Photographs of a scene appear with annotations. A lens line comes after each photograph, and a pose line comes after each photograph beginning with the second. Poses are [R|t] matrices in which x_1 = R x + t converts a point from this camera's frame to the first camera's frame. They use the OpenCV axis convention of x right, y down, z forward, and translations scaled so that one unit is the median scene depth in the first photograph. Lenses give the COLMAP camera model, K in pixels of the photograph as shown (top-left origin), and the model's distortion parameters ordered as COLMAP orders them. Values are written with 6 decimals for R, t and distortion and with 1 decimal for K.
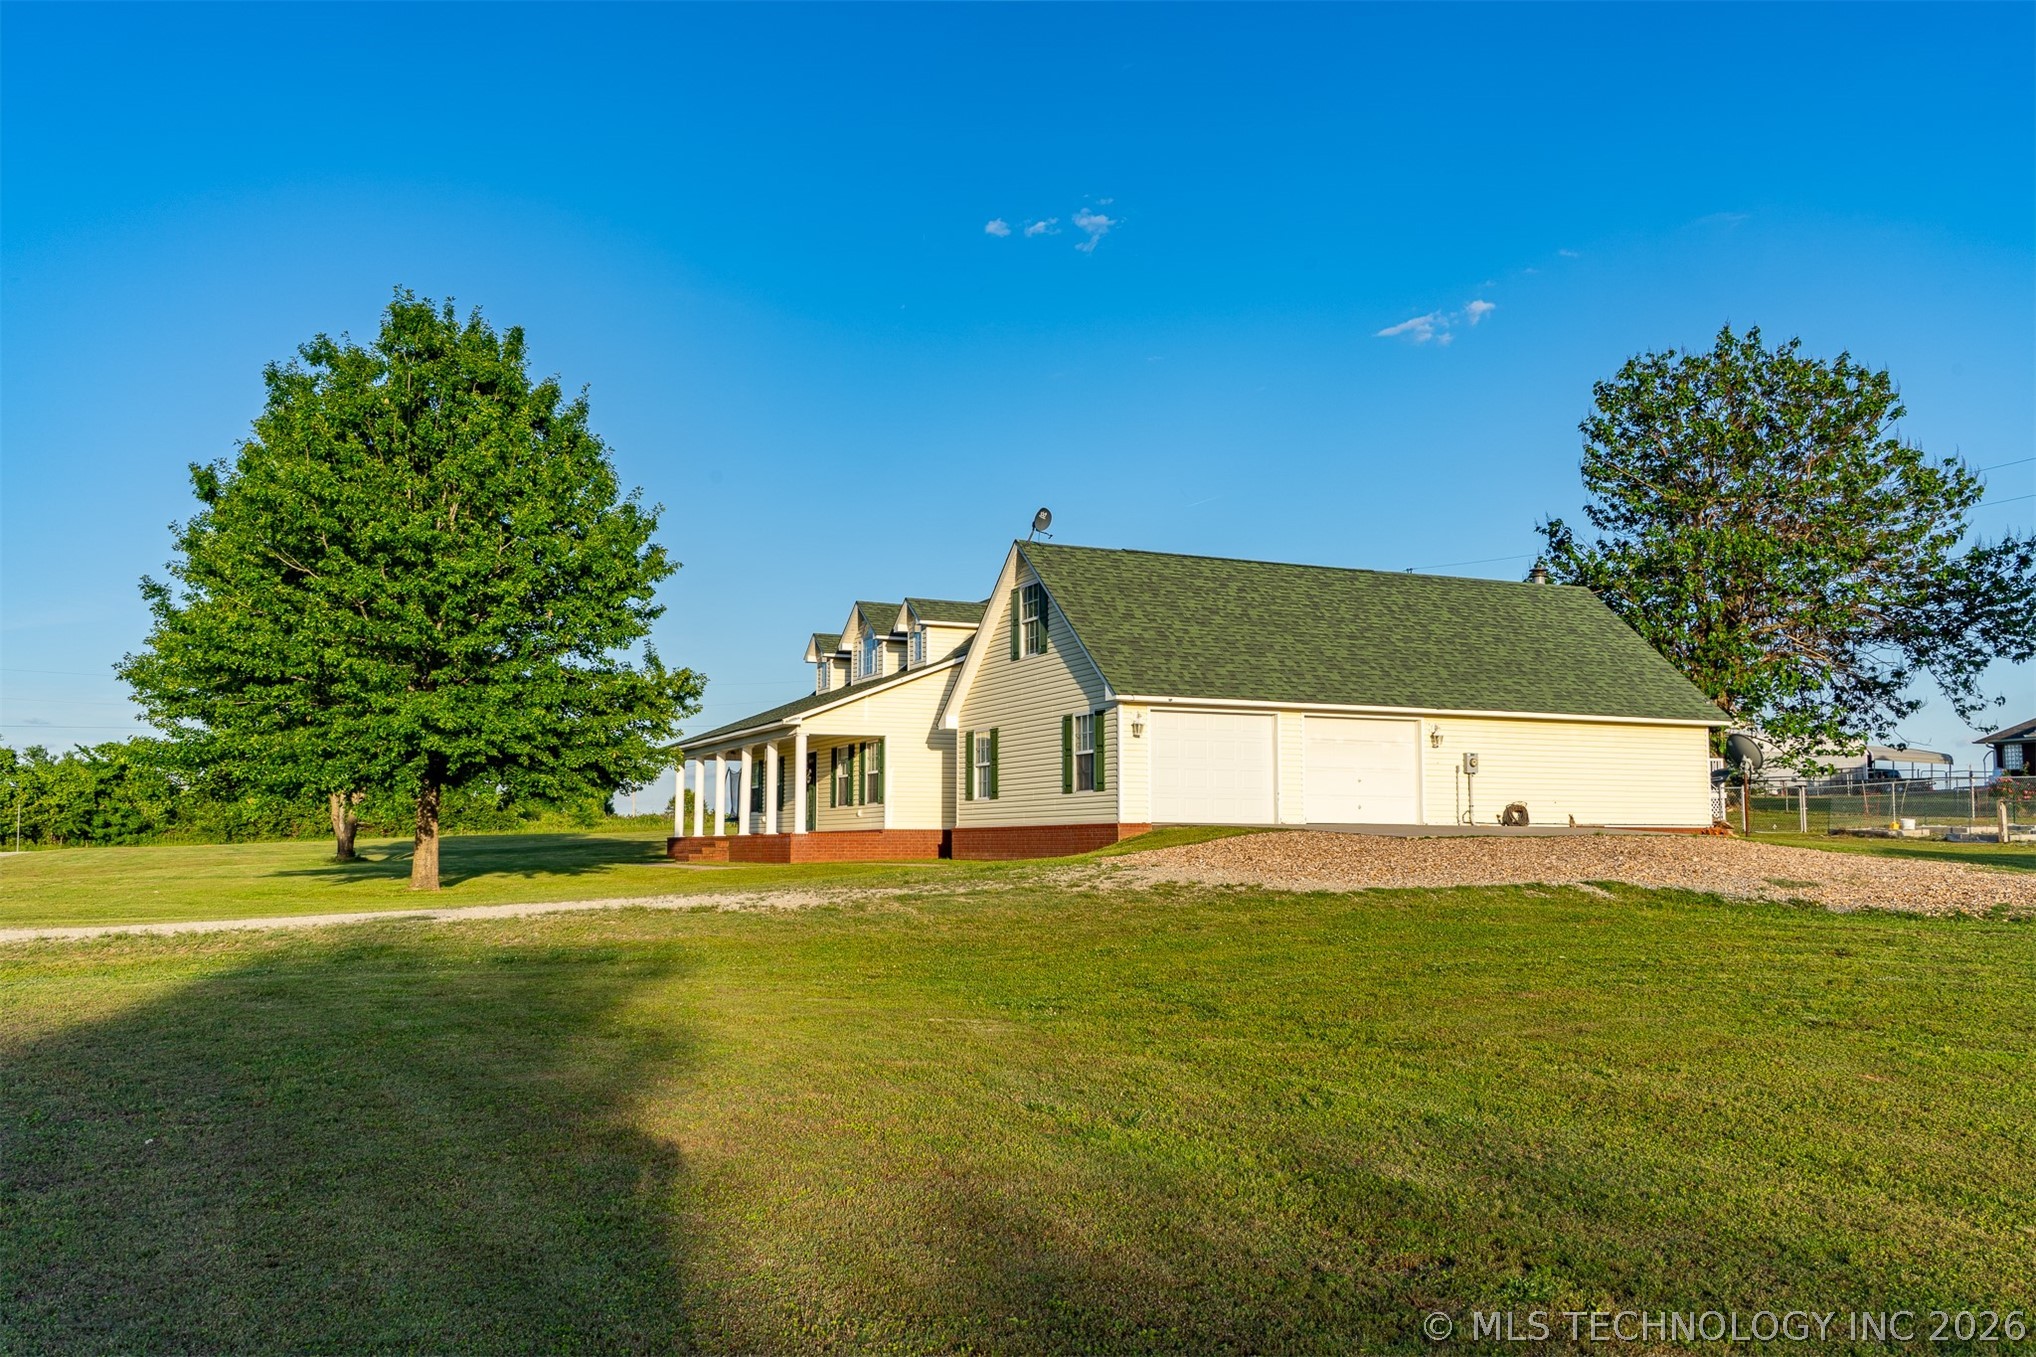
lens RADIAL K [[1632.4, 0, 1018.0], [0, 1632.4, 678.5], [0, 0, 1]] dist [0.003177, -0.001851]
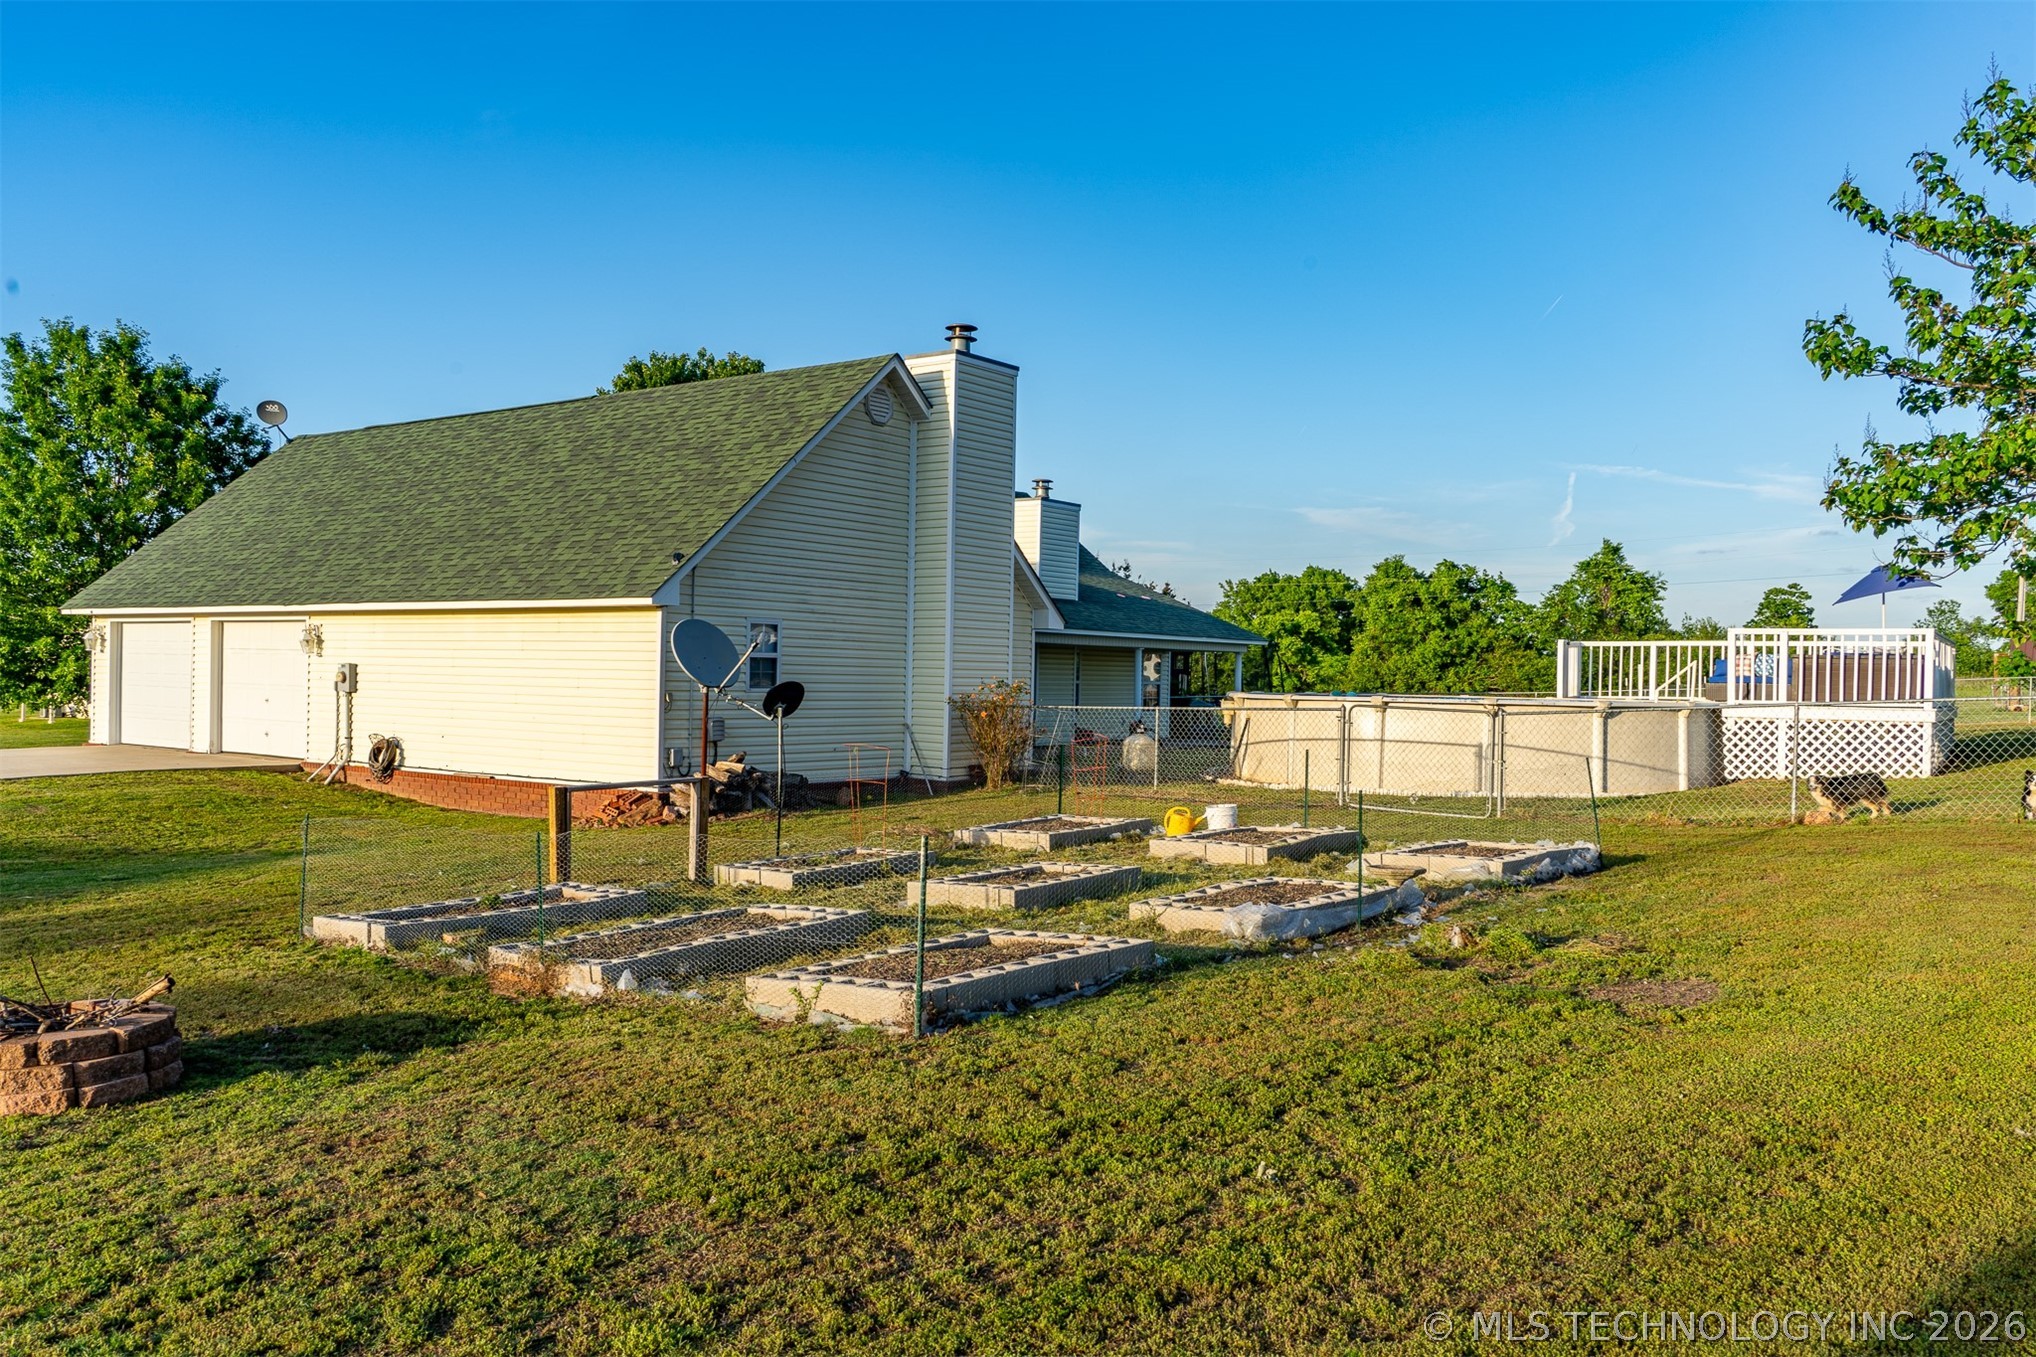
lens RADIAL K [[1617.7, 0, 1018.0], [0, 1617.7, 678.5], [0, 0, 1]] dist [0.000319, -0.001077]
pose [[0.496650, 0.001927, -0.867949, 0.611107], [0.069302, 0.996717, 0.041869, 0.025691], [0.865179, -0.080945, 0.494886, 0.538589]]
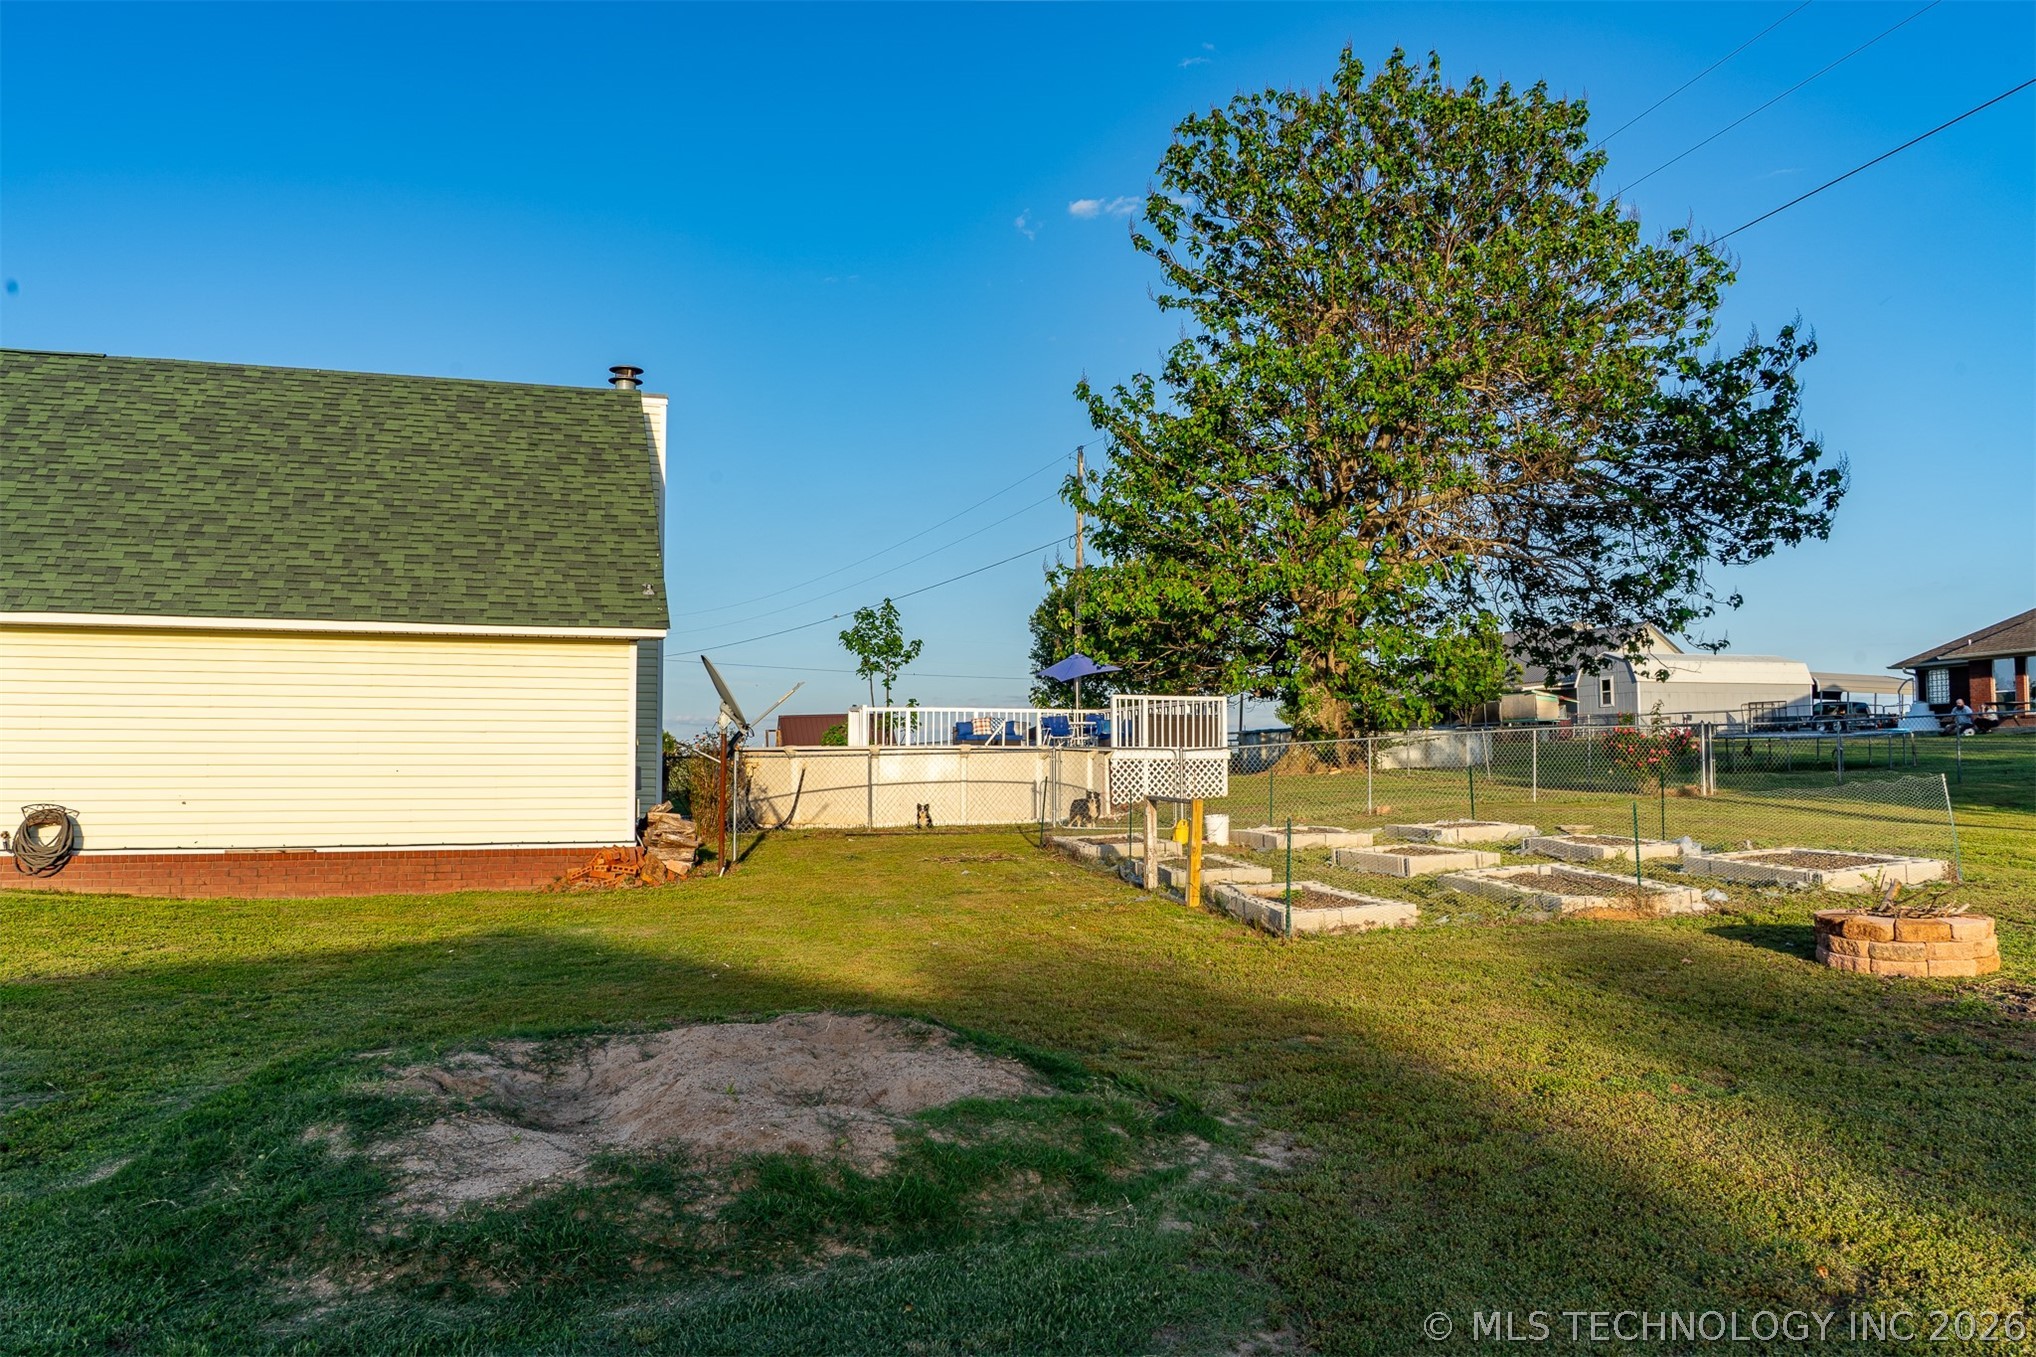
lens RADIAL K [[1617.7, 0, 1018.0], [0, 1617.7, 678.5], [0, 0, 1]] dist [0.000319, -0.001077]
pose [[0.995698, -0.013418, -0.091681, 0.377839], [0.016770, 0.999215, 0.035888, 0.016356], [0.091127, -0.037271, 0.995142, 0.341108]]
